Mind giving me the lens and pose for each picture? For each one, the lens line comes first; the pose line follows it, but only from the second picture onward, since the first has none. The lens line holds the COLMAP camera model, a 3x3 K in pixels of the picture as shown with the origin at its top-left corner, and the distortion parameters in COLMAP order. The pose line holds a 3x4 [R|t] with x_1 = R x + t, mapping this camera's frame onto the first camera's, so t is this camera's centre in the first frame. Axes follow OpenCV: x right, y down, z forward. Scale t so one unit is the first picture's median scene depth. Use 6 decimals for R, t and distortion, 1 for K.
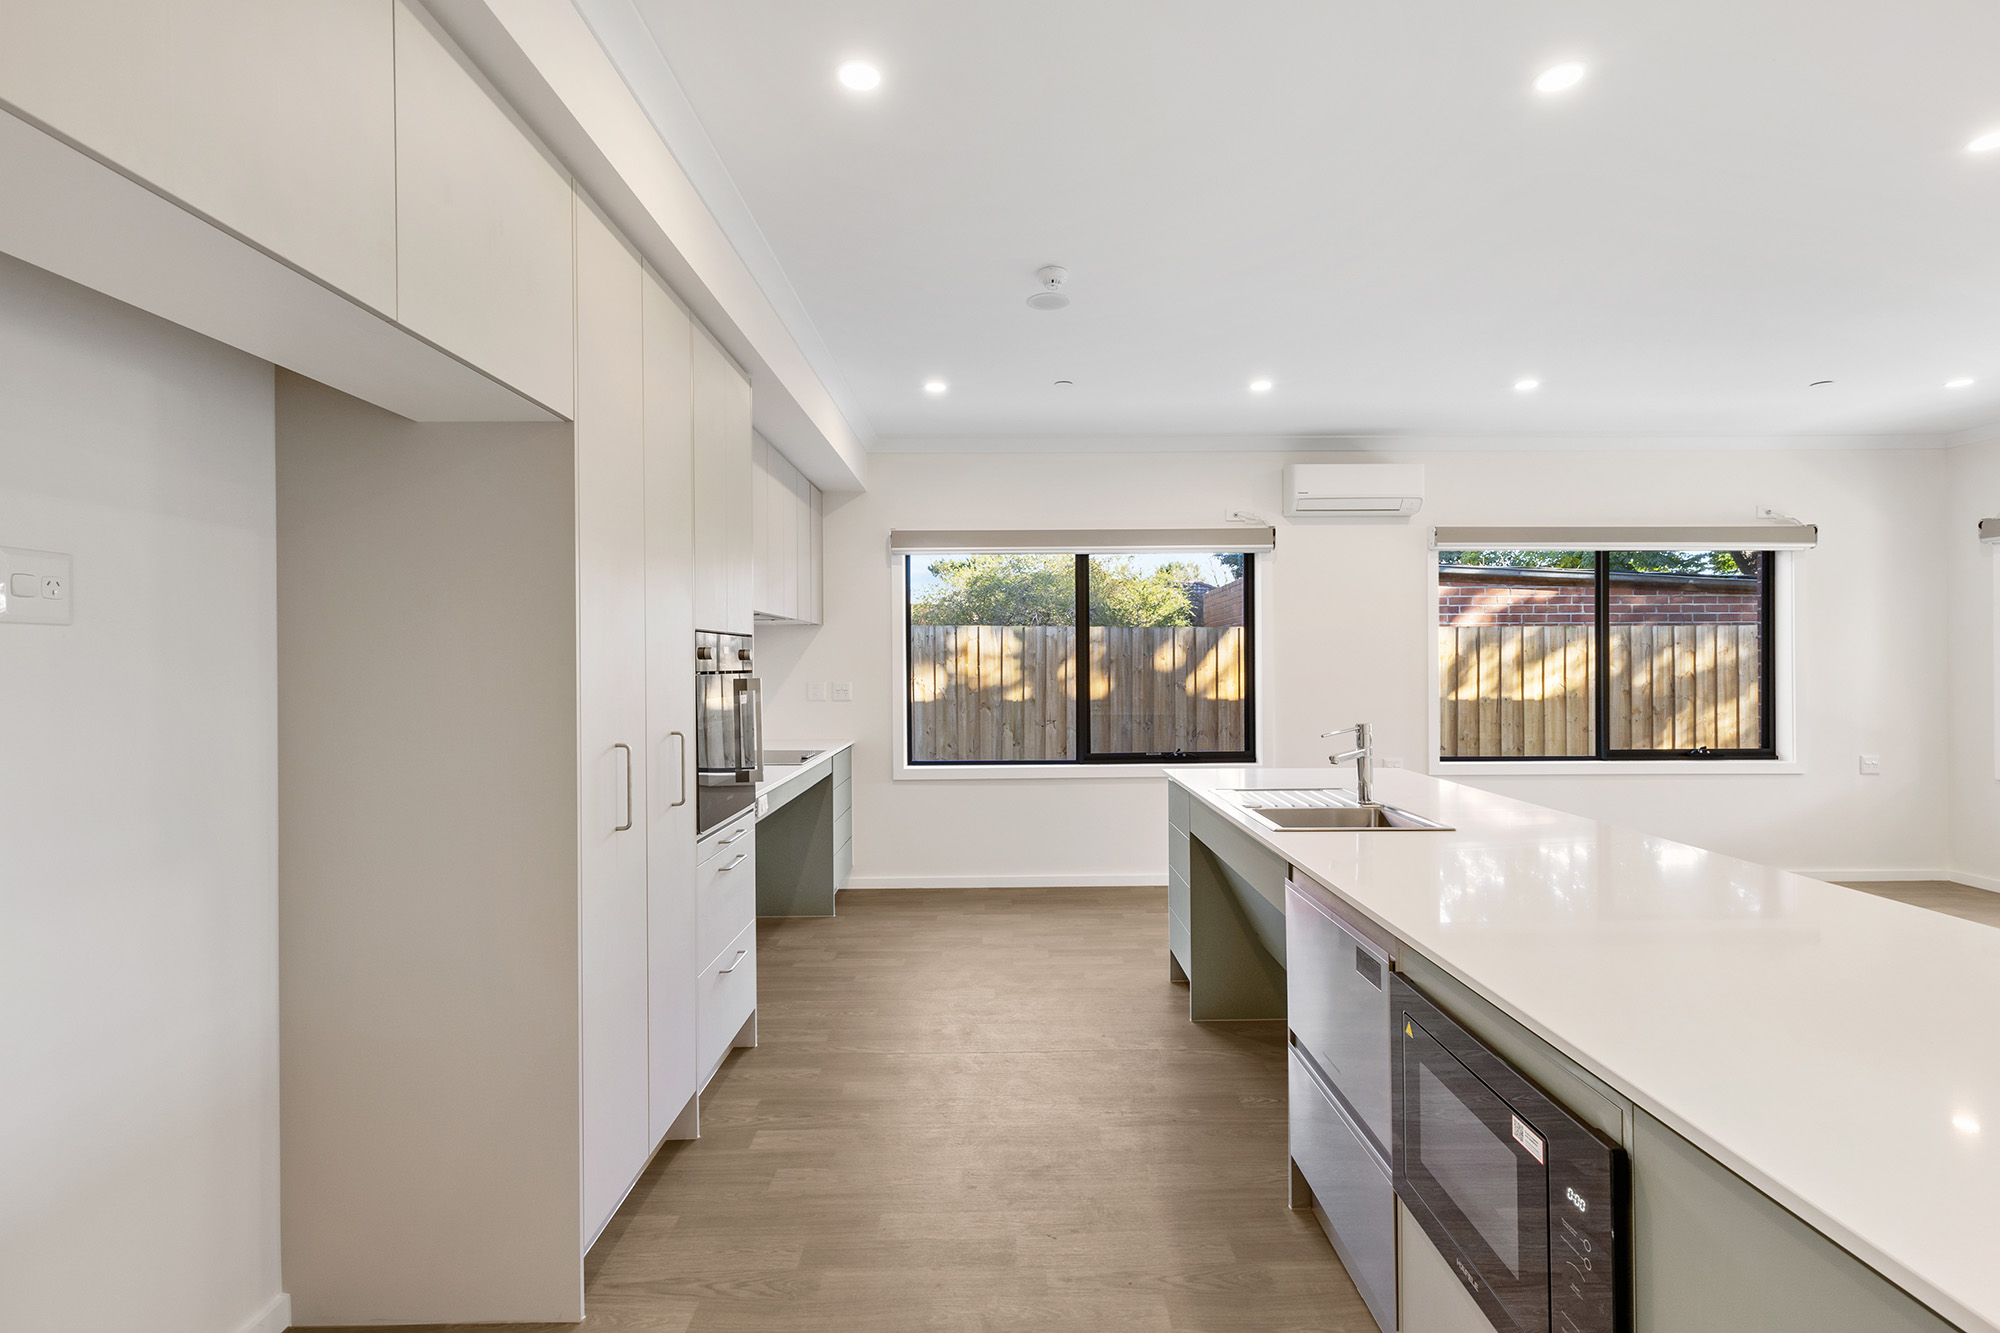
lens RADIAL K [[896.5, 0, 1010.7], [0, 896.5, 660.2], [0, 0, 1]] dist [0.007834, -0.000219]
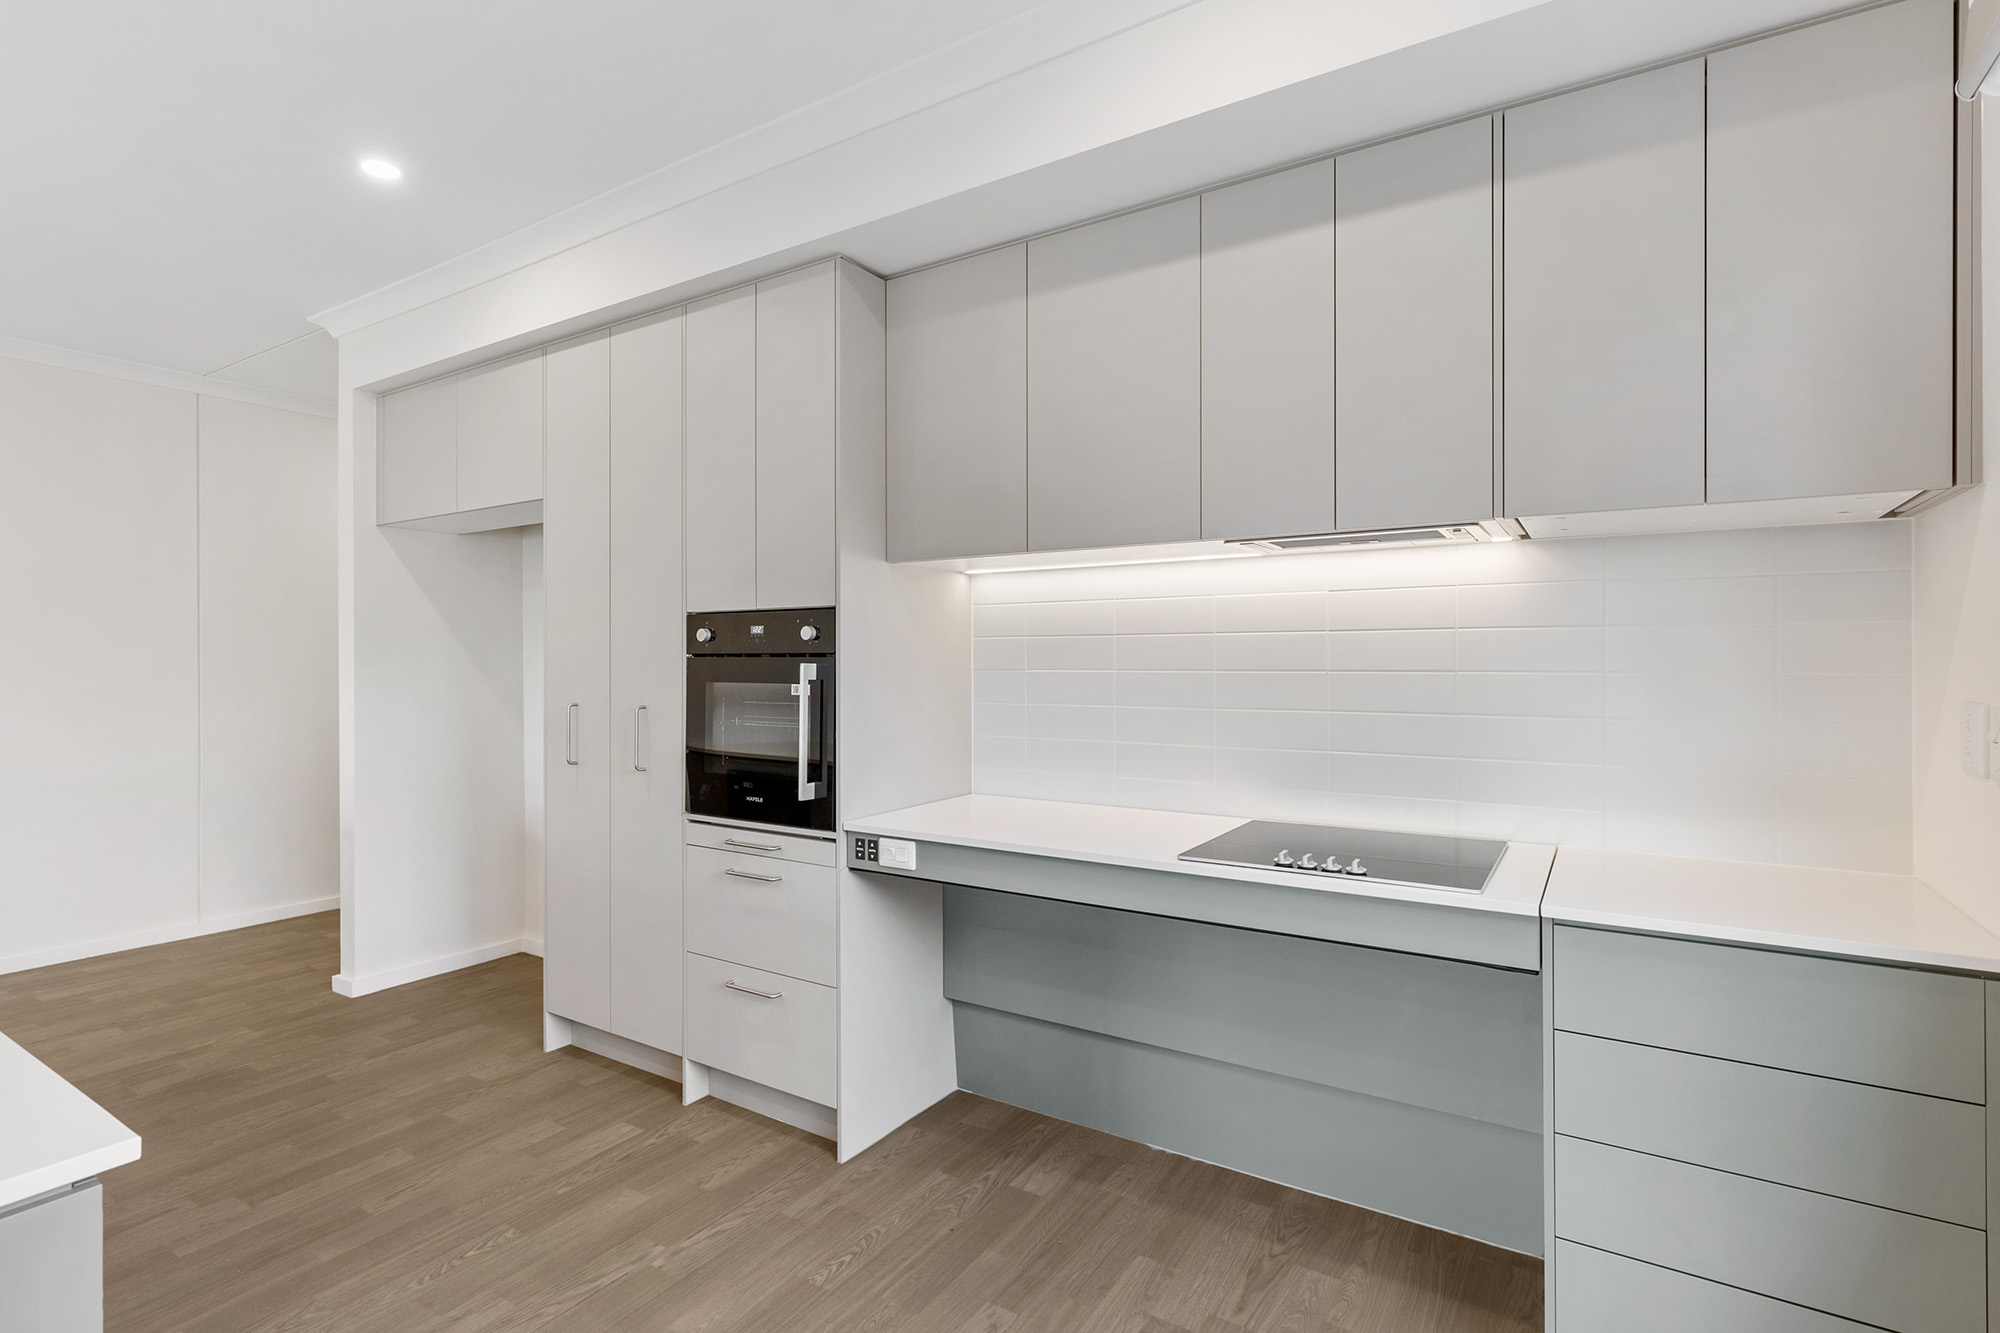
lens RADIAL K [[946.2, 0, 1012.9], [0, 946.2, 664.8], [0, 0, 1]] dist [-0.000808, 0.000591]
pose [[-0.544144, 0.005997, -0.838970, 0.167662], [0.004456, 0.999981, 0.004257, 0.011071], [0.838980, -0.001422, -0.544160, 0.902121]]
